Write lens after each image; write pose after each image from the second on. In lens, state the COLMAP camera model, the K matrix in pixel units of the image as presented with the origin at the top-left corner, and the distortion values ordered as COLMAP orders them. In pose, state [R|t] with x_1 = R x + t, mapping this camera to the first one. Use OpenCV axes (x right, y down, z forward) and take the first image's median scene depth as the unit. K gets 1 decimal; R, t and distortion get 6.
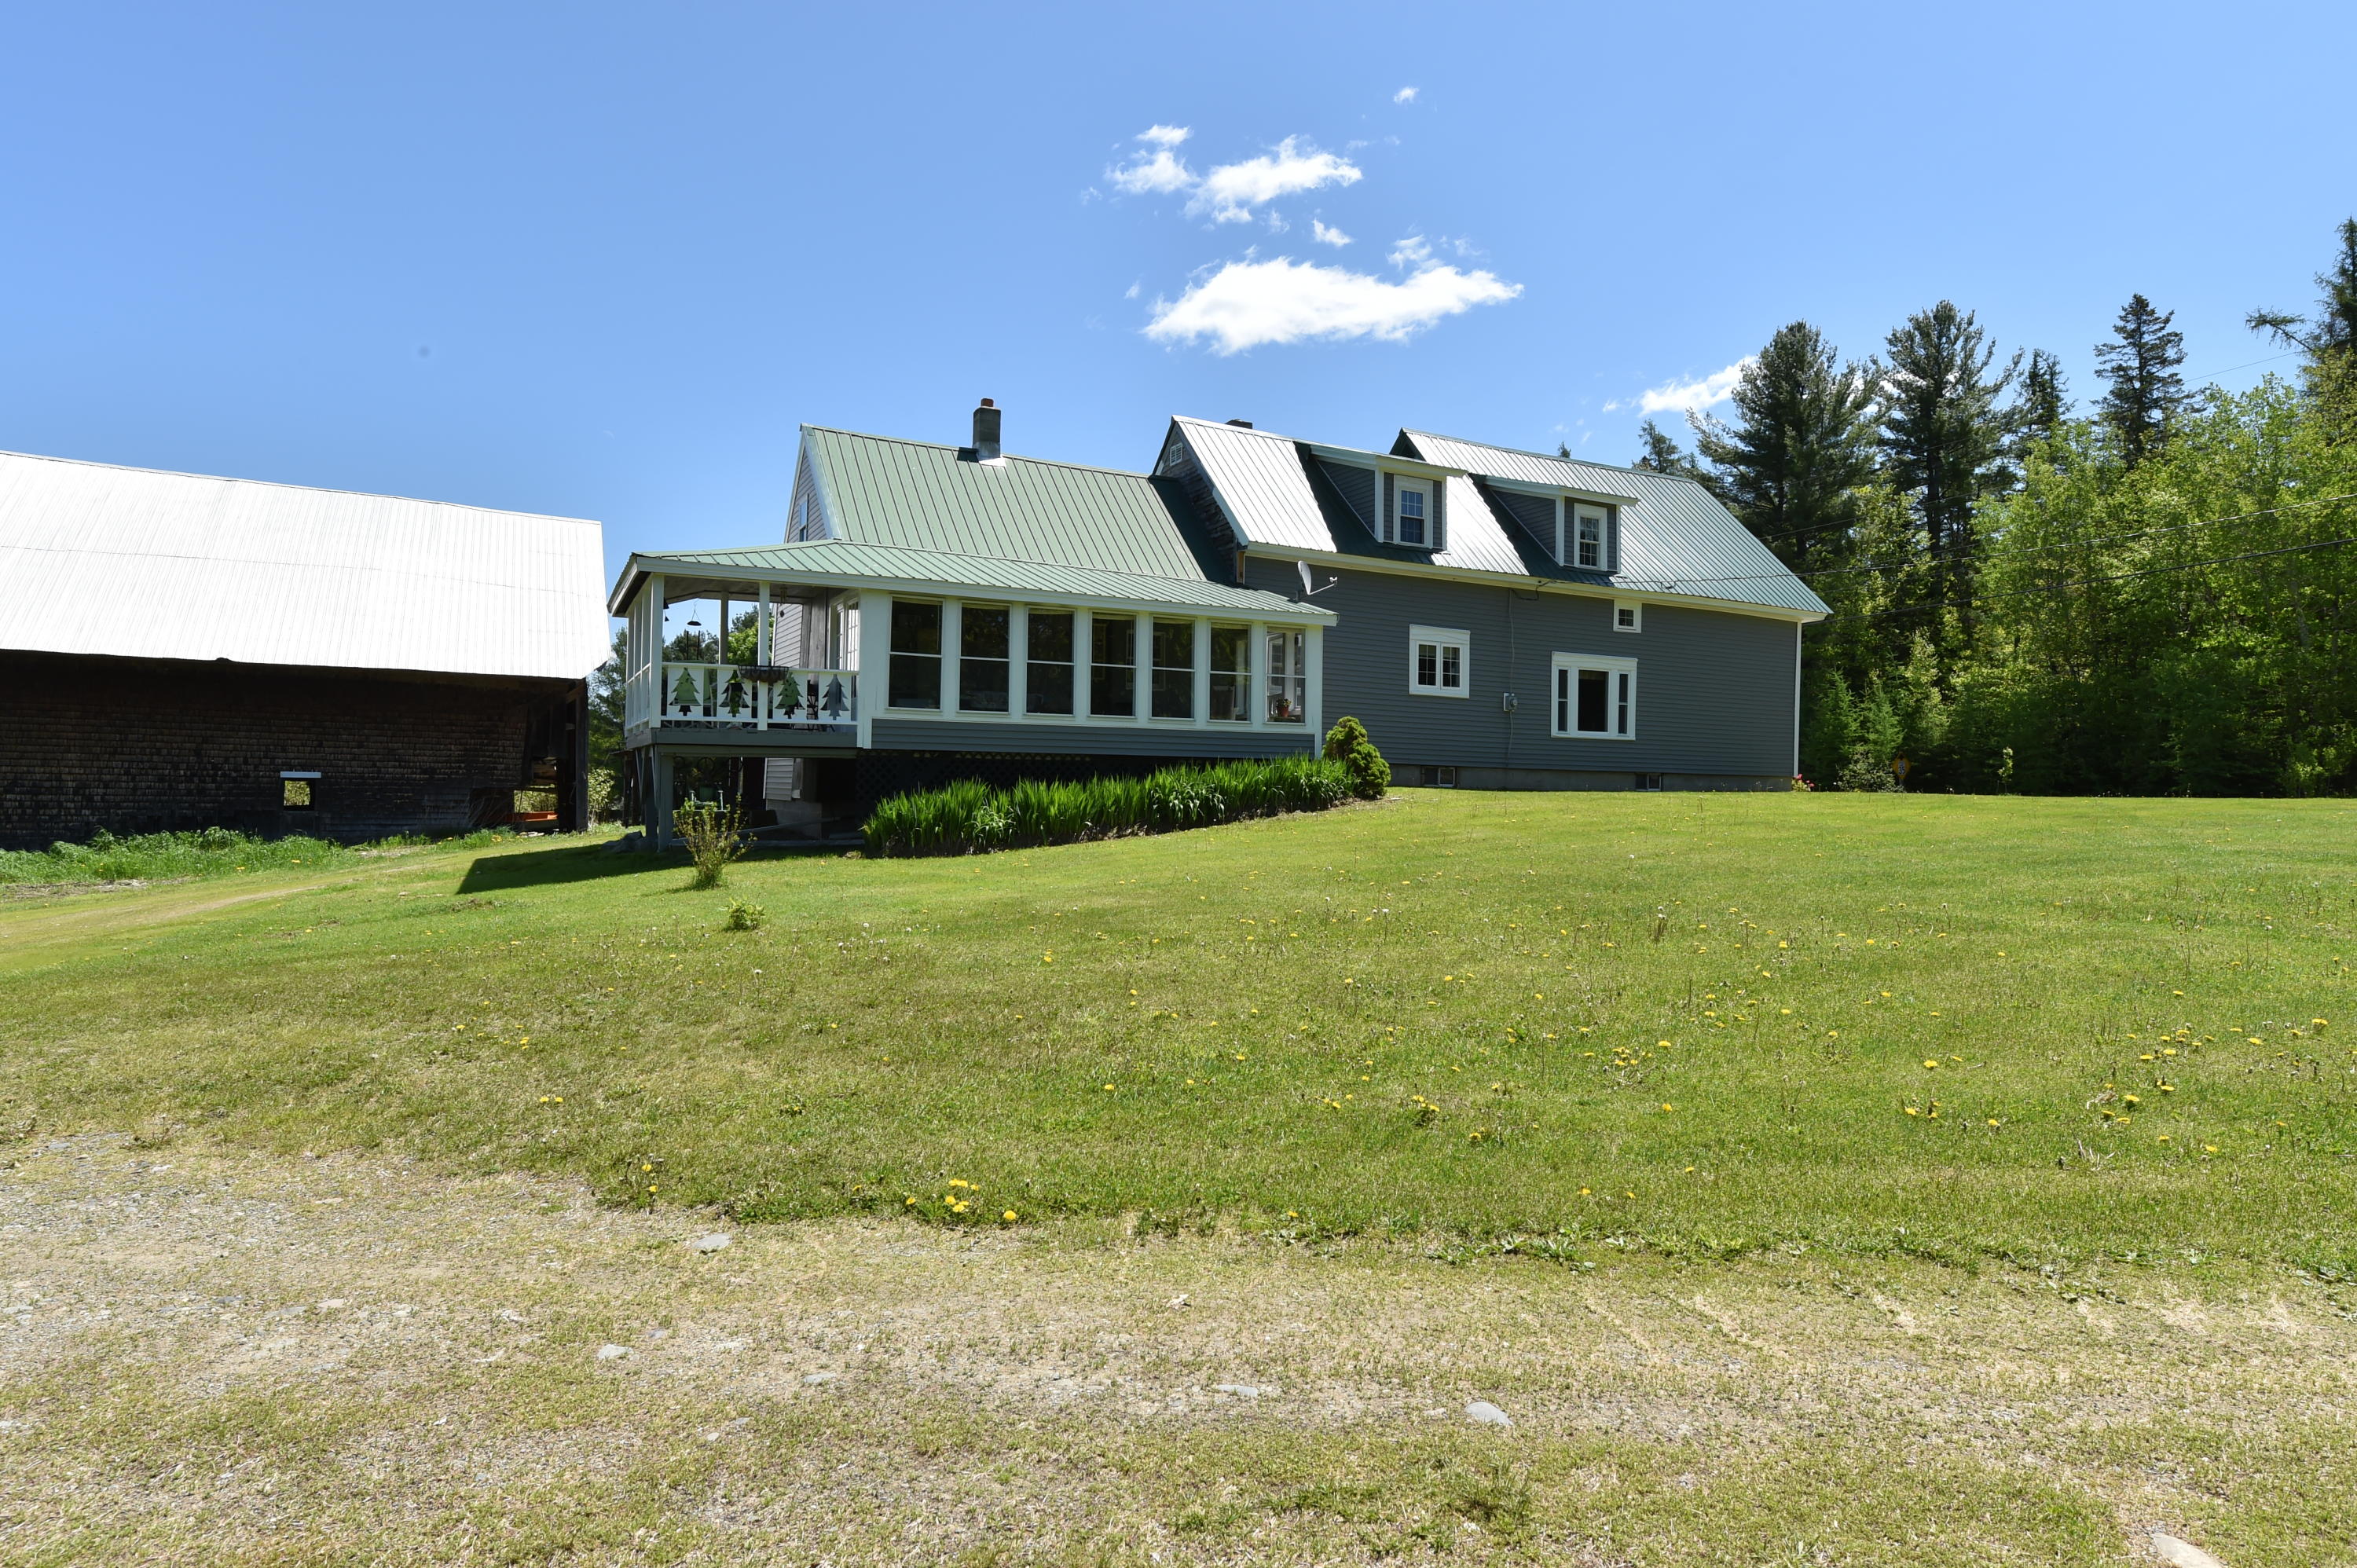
lens RADIAL K [[1210.9, 0, 1178.5], [0, 1210.9, 784.0], [0, 0, 1]] dist [0.003976, -0.000044]
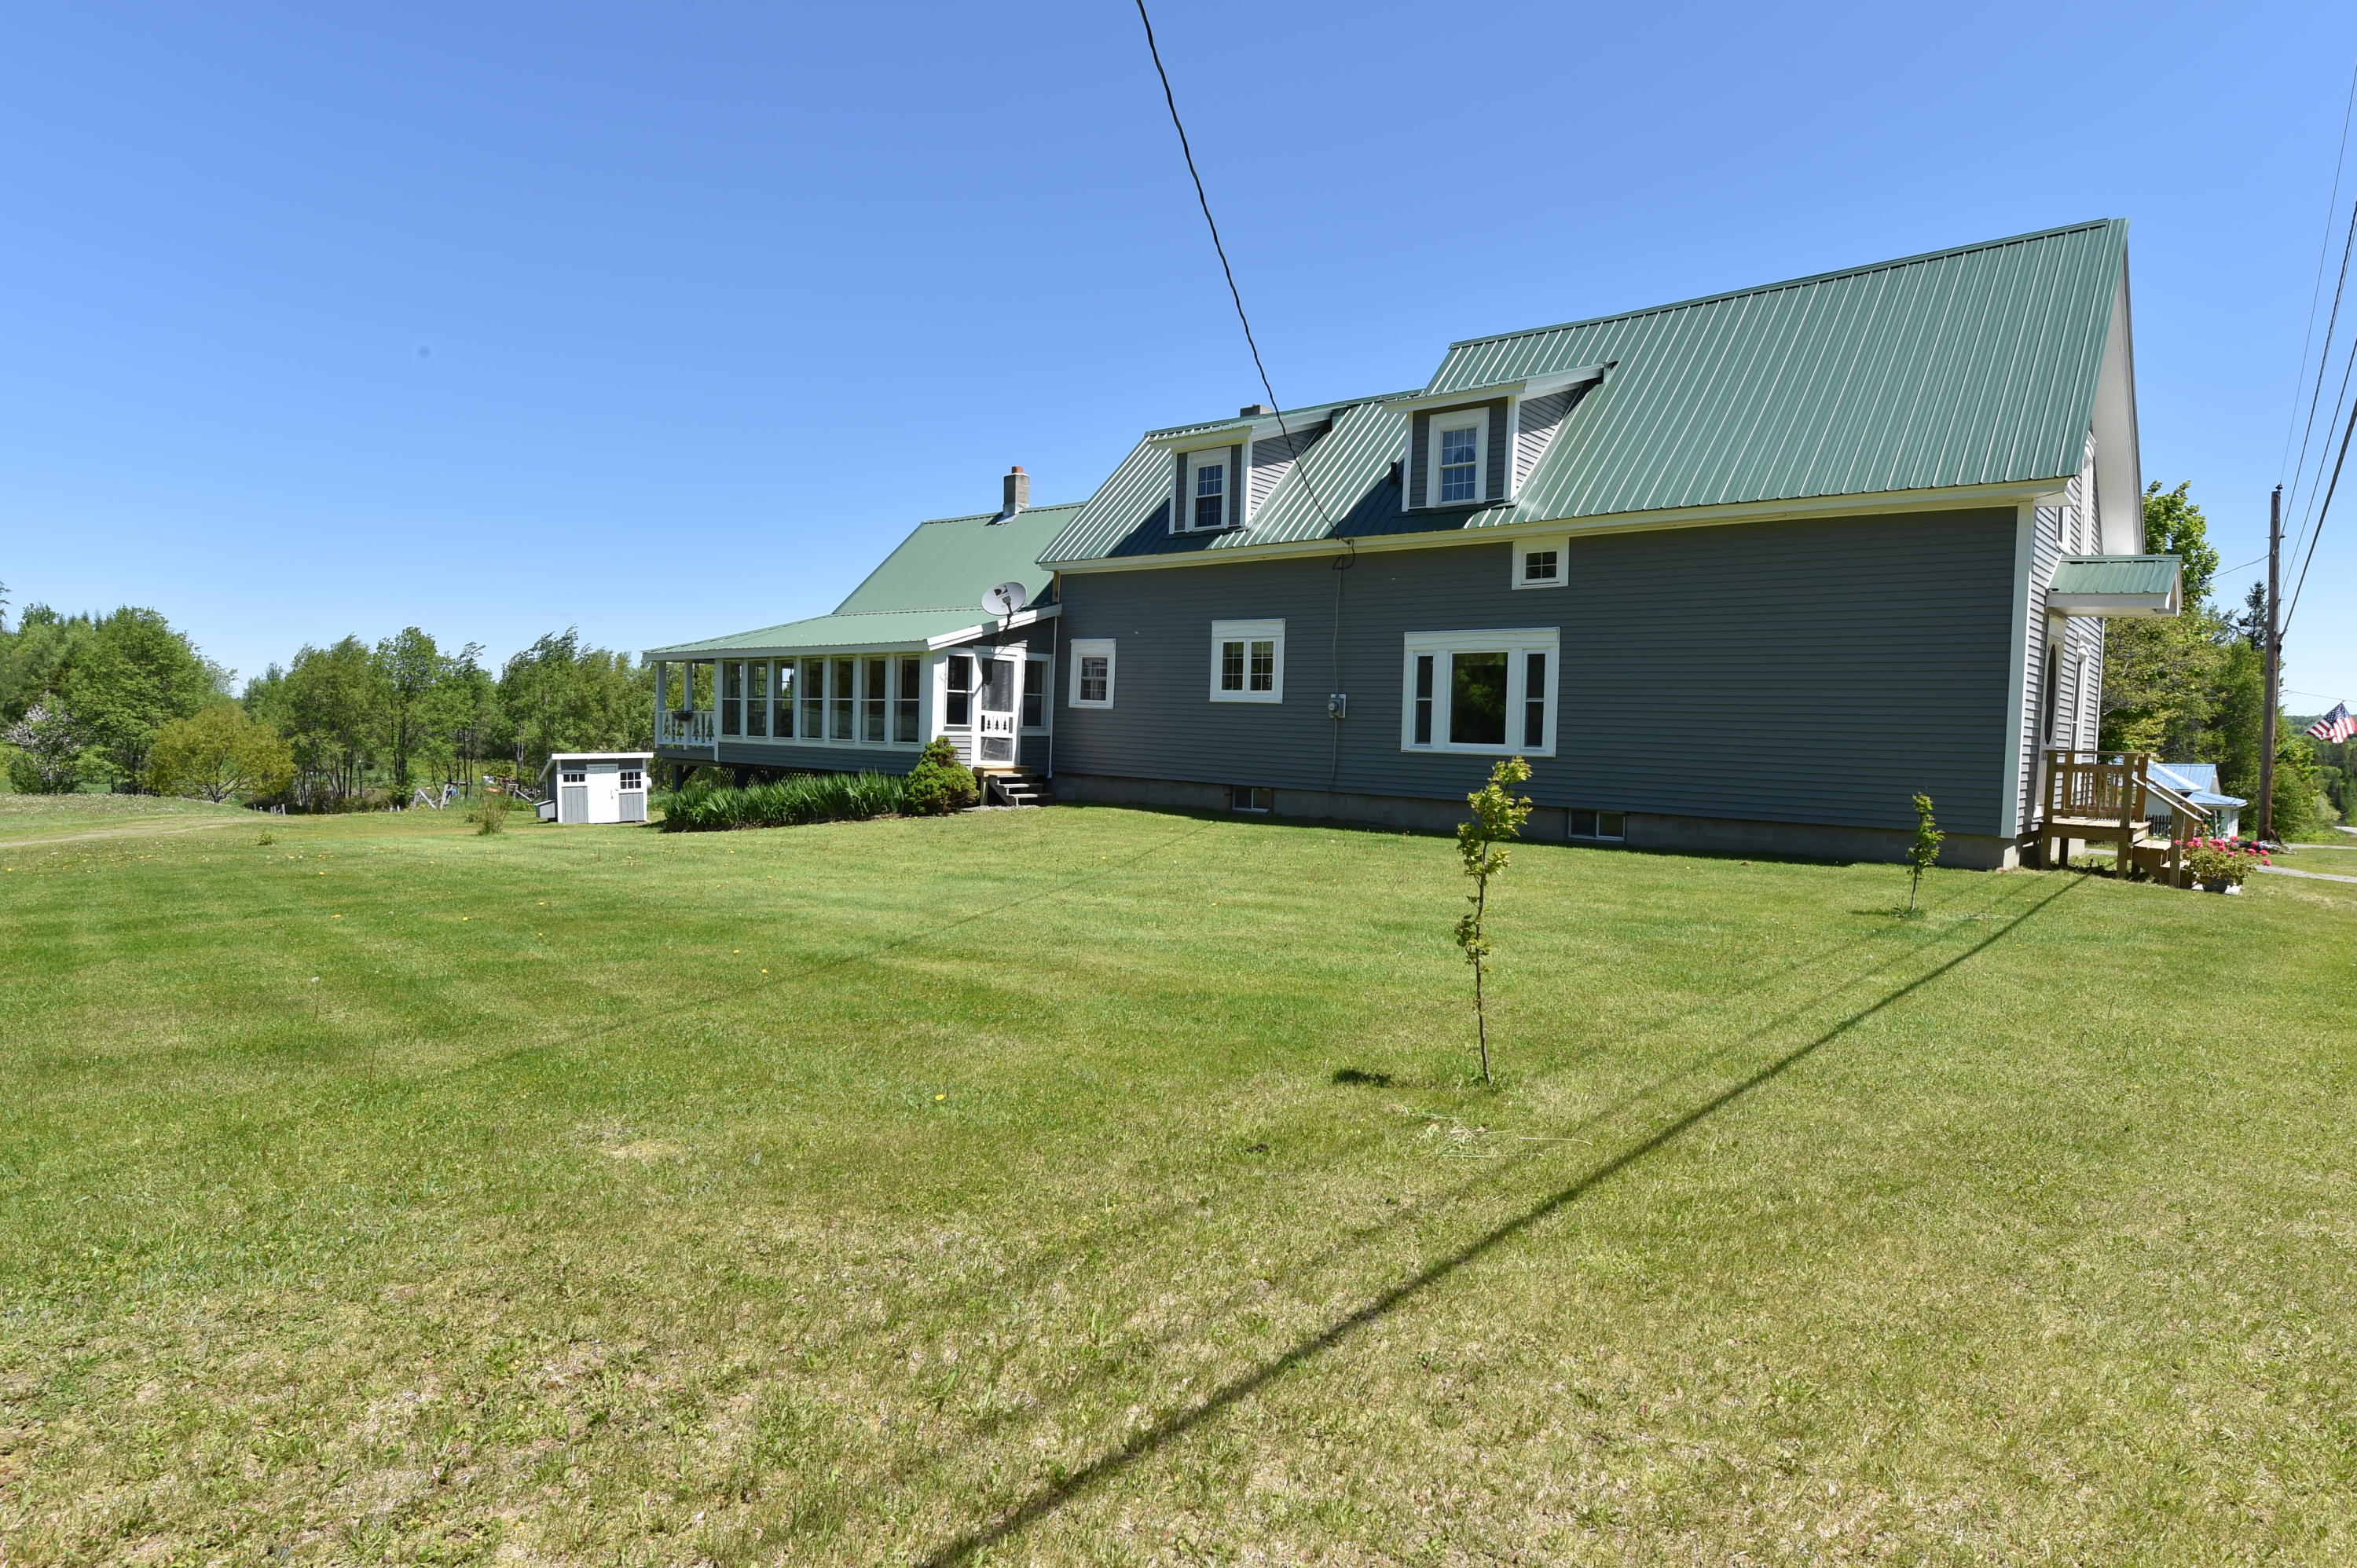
lens RADIAL K [[1210.9, 0, 1178.5], [0, 1210.9, 784.0], [0, 0, 1]] dist [0.003976, -0.000044]
pose [[0.420368, 0.035367, -0.906664, 0.903300], [-0.020704, 0.999354, 0.029383, -0.037846], [0.907118, 0.006420, 0.420828, 0.575705]]
